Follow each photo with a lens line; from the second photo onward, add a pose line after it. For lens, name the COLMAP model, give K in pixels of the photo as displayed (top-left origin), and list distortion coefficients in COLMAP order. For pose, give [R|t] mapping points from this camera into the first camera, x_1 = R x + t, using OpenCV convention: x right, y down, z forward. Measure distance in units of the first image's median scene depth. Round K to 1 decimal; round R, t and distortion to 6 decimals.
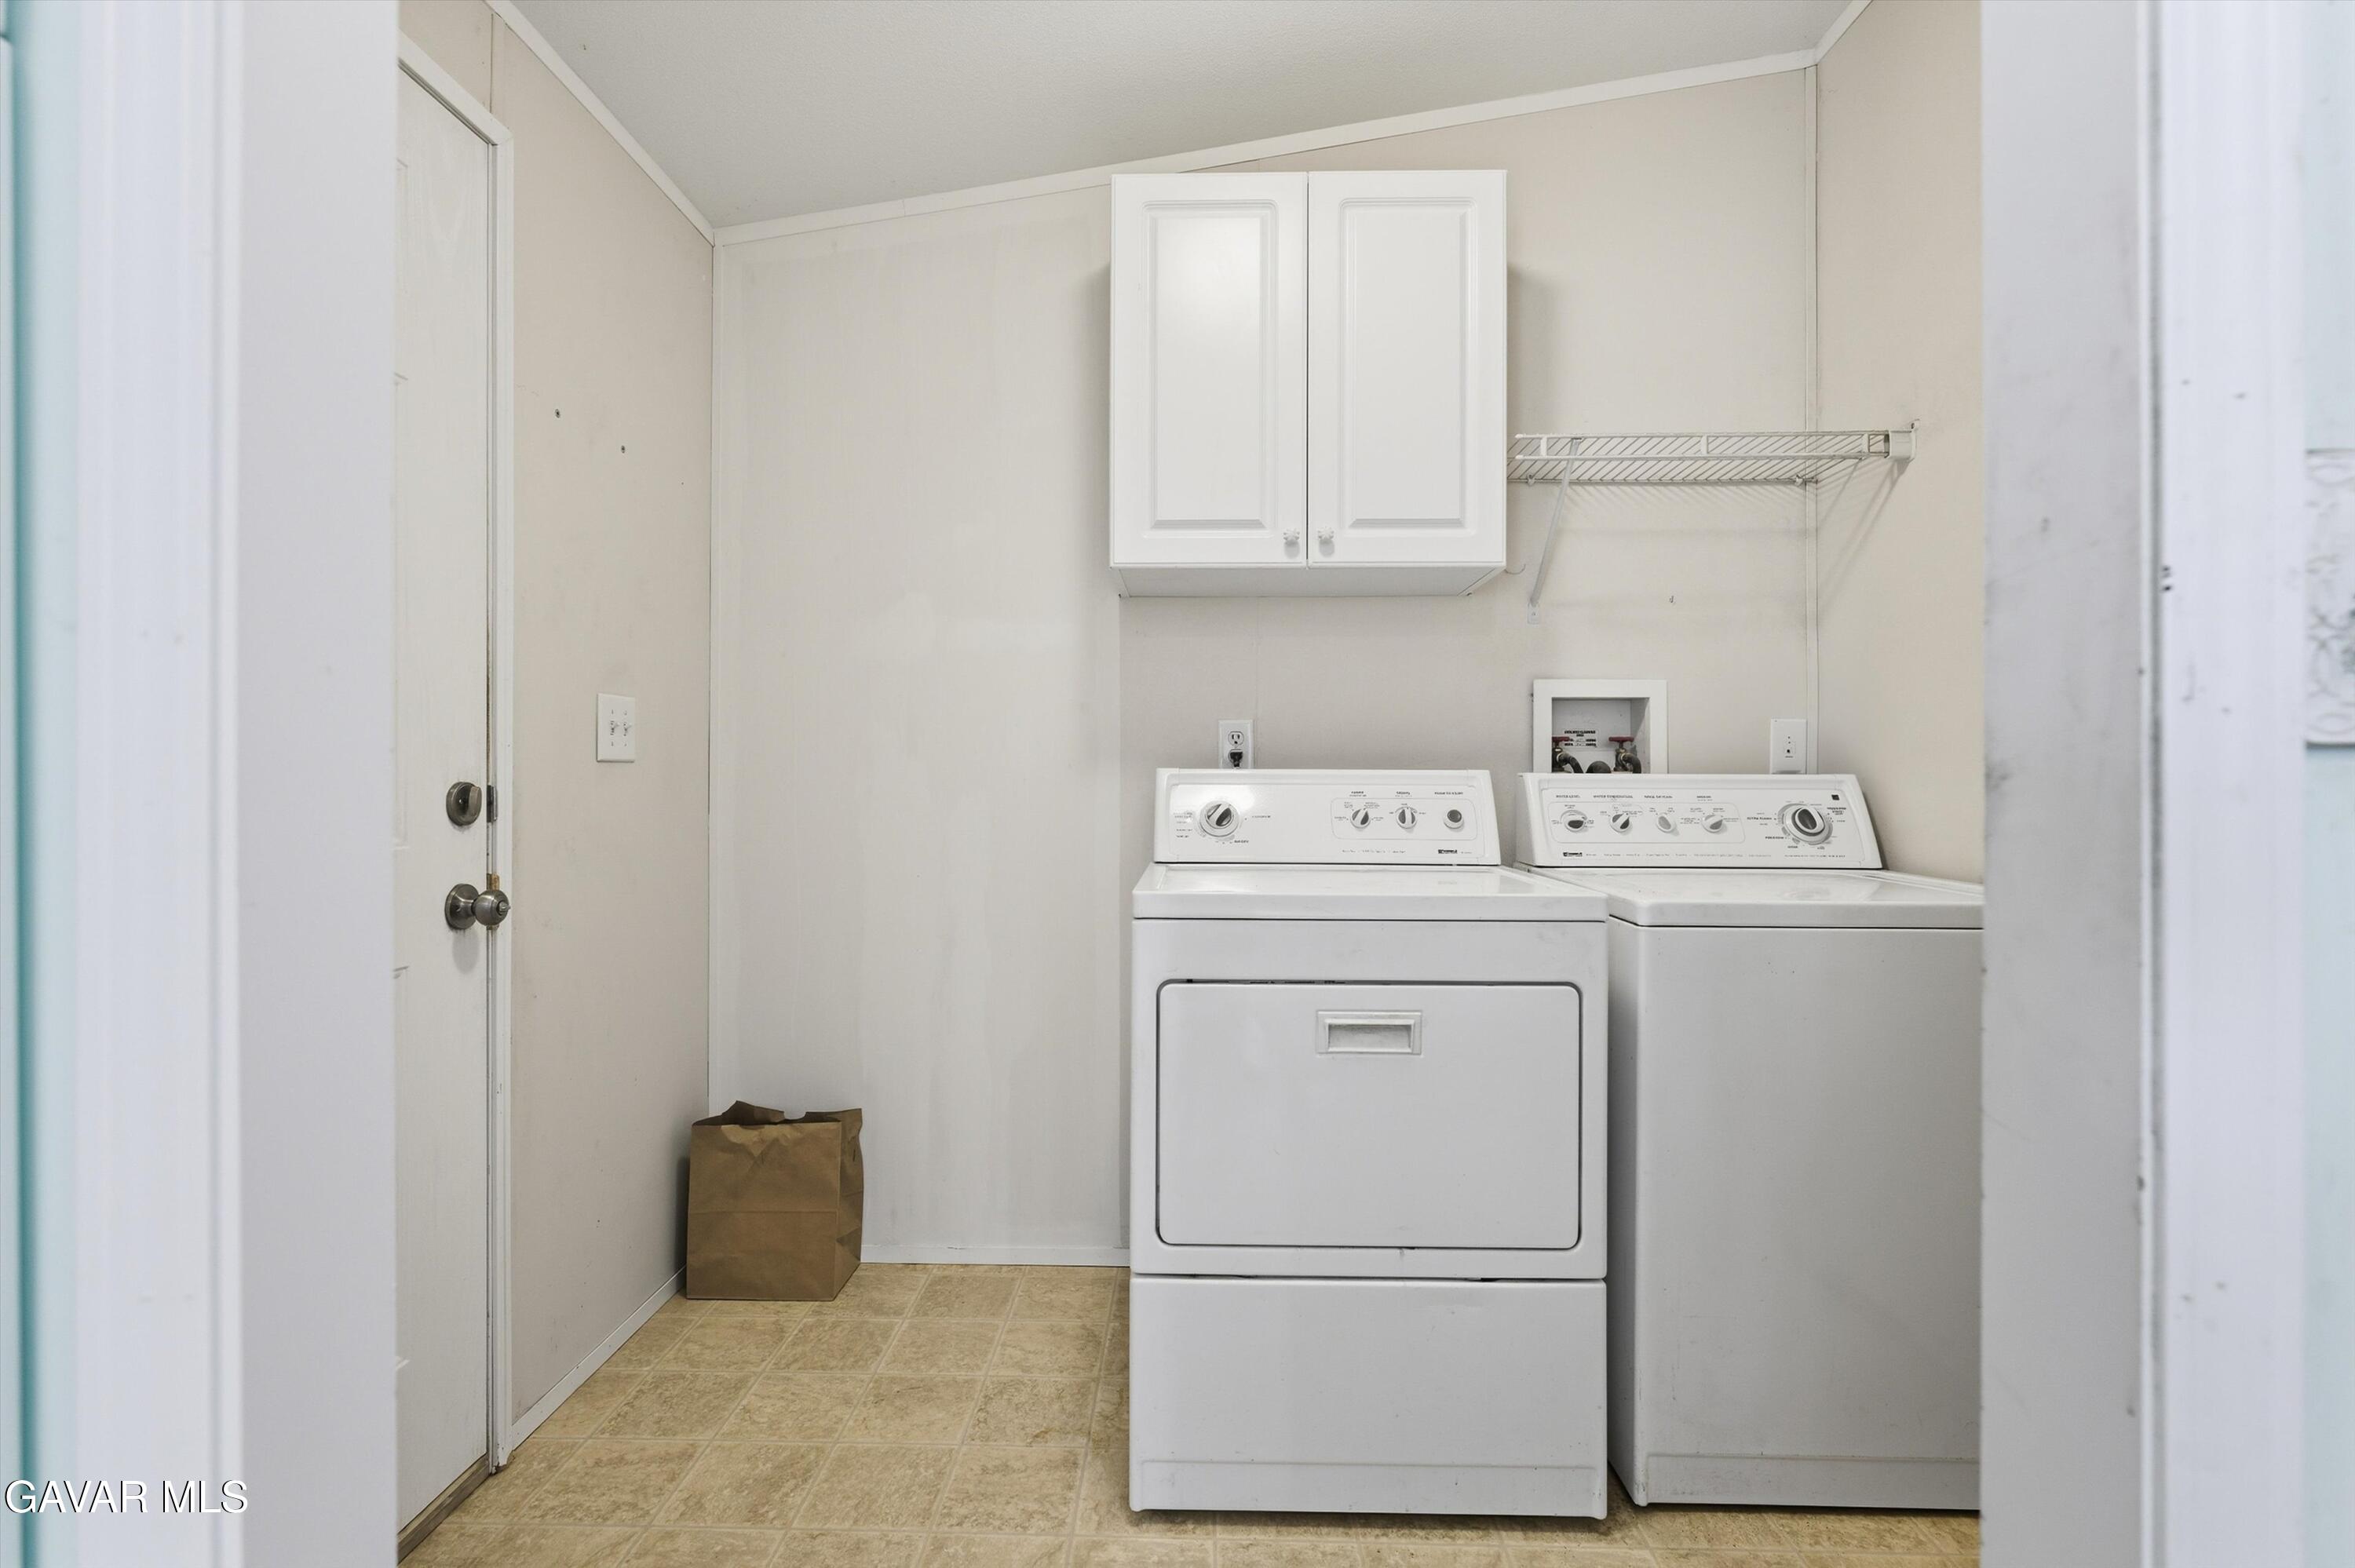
lens RADIAL K [[1000.9, 0, 1177.5], [0, 1000.9, 784.0], [0, 0, 1]] dist [0.000500, 0.000021]
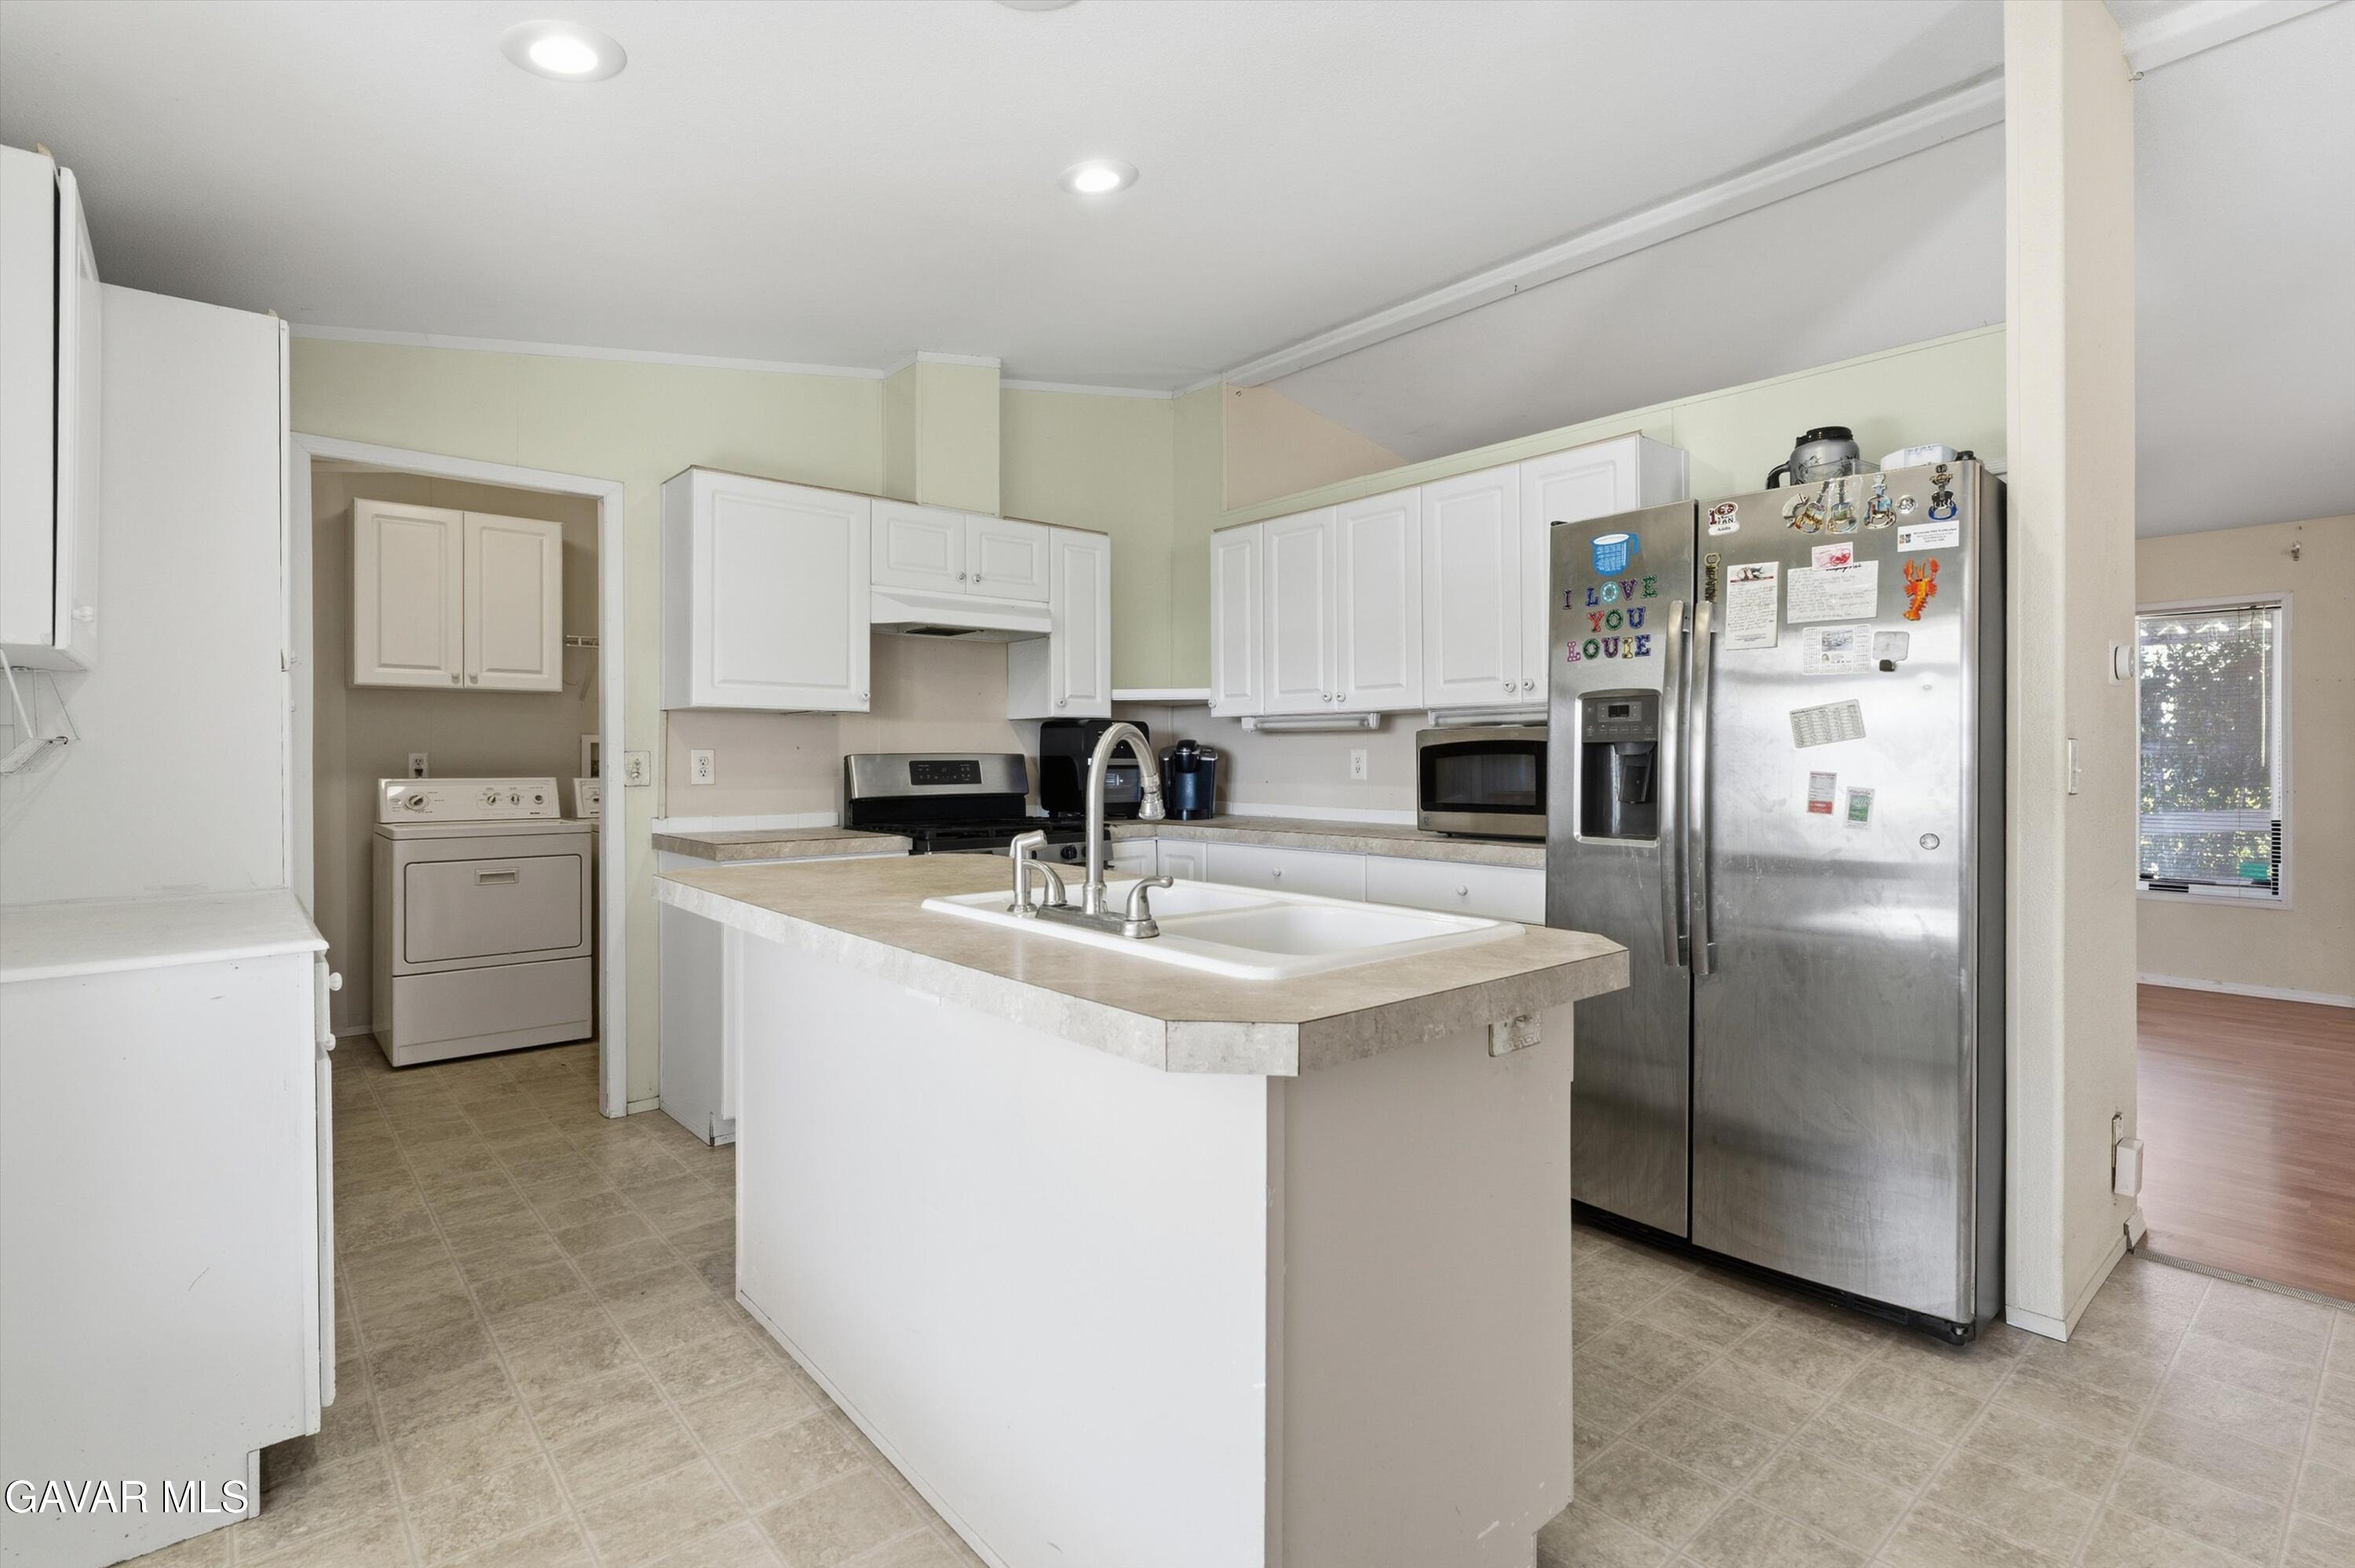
lens RADIAL K [[1111.3, 0, 1177.3], [0, 1111.3, 757.1], [0, 0, 1]] dist [0.000553, 0.000024]
pose [[0.736665, -0.003436, 0.676249, -0.369901], [0.006321, 0.999978, -0.001805, -0.048100], [-0.676229, 0.005604, 0.736671, -1.875706]]
